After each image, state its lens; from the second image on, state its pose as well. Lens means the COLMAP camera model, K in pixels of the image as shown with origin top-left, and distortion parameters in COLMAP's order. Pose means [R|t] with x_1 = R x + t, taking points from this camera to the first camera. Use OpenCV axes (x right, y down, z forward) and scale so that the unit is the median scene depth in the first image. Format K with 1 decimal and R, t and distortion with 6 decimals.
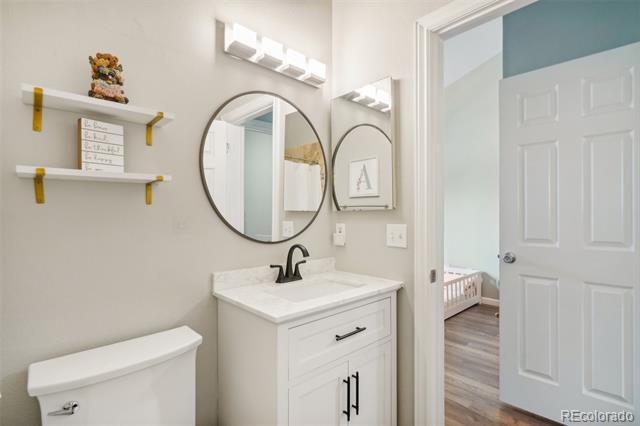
lens RADIAL K [[309.8, 0, 320.0], [0, 309.8, 213.0], [0, 0, 1]] dist [0.001498, -0.000172]
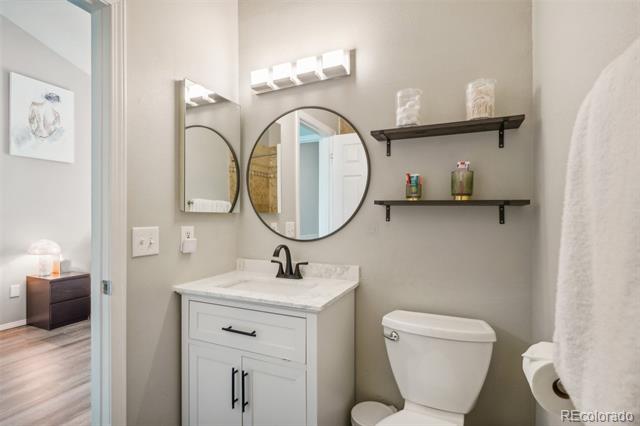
lens RADIAL K [[301.0, 0, 312.5], [0, 301.0, 218.4], [0, 0, 1]] dist [-0.023370, 0.000000]
pose [[0.372459, -0.002444, -0.928045, 0.939056], [0.010380, 0.999945, 0.001533, 0.012022], [0.927990, -0.010204, 0.372464, 0.720262]]
